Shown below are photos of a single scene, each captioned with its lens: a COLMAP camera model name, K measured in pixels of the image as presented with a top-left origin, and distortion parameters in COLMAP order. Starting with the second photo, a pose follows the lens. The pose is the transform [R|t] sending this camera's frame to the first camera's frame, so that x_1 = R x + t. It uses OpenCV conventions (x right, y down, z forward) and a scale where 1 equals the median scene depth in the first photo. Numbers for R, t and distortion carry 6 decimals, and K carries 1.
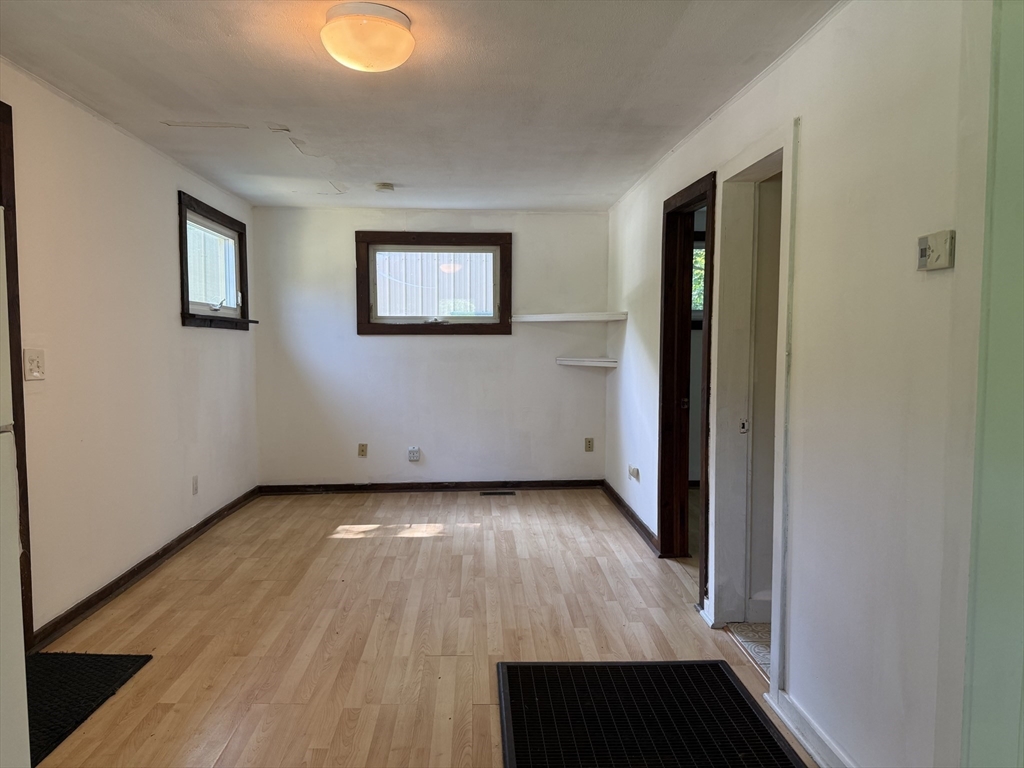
lens RADIAL K [[730.8, 0, 518.1], [0, 730.8, 380.8], [0, 0, 1]] dist [0.083478, -0.112424]
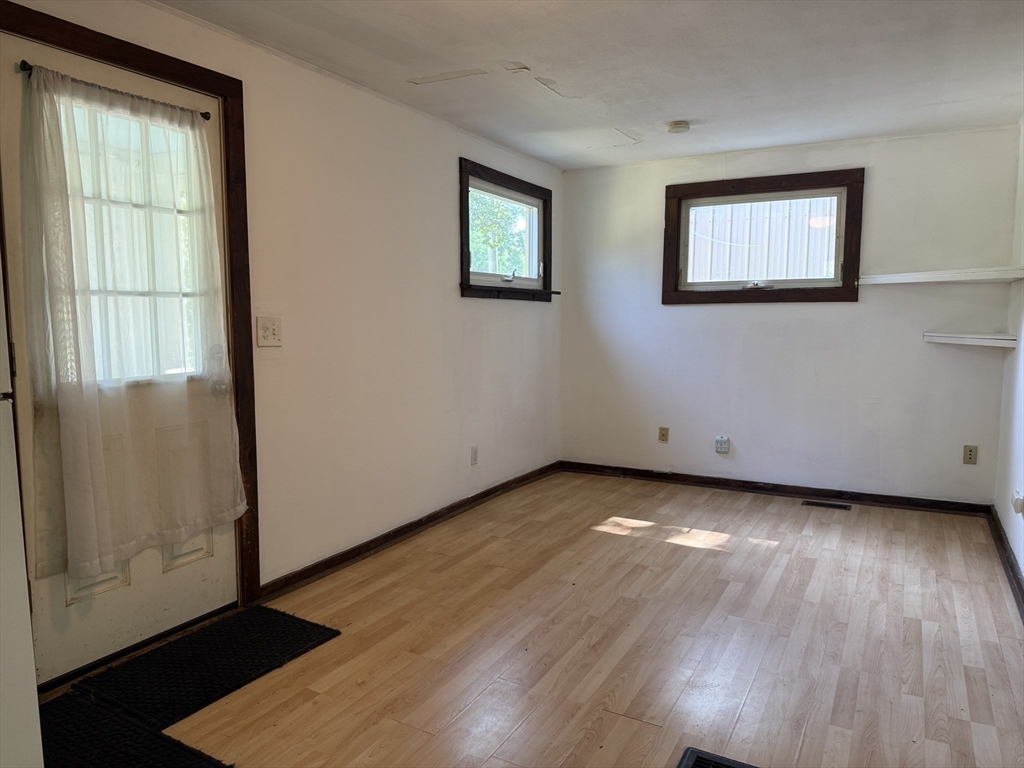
lens RADIAL K [[730.8, 0, 506.8], [0, 730.8, 387.9], [0, 0, 1]] dist [0.083478, -0.112424]
pose [[0.848779, 0.052825, -0.526102, 0.118394], [-0.028460, 0.998119, 0.054304, -0.006398], [0.527981, -0.031120, 0.848686, 0.184188]]
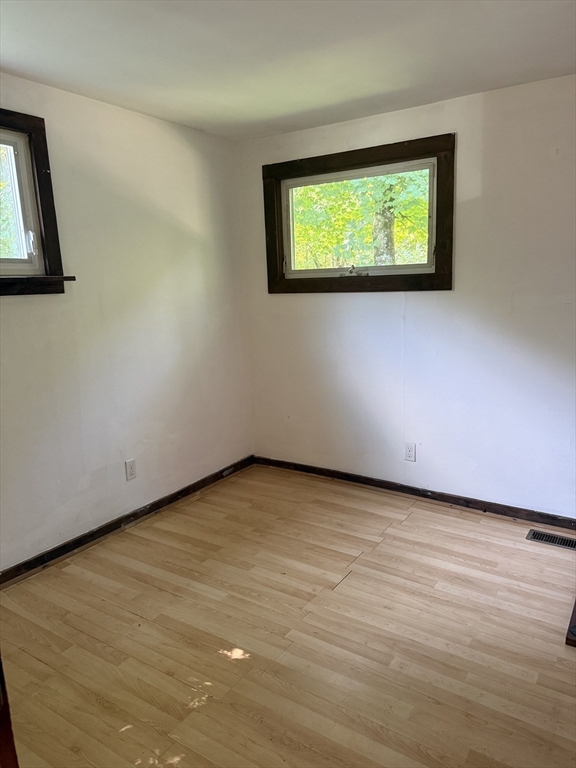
lens RADIAL K [[548.1, 0, 289.5], [0, 548.1, 378.5], [0, 0, 1]] dist [0.083478, -0.112424]
pose [[0.807454, 0.077043, -0.584877, 0.227798], [-0.024837, 0.994996, 0.096778, -0.035363], [0.589407, -0.063617, 0.805328, 0.642768]]
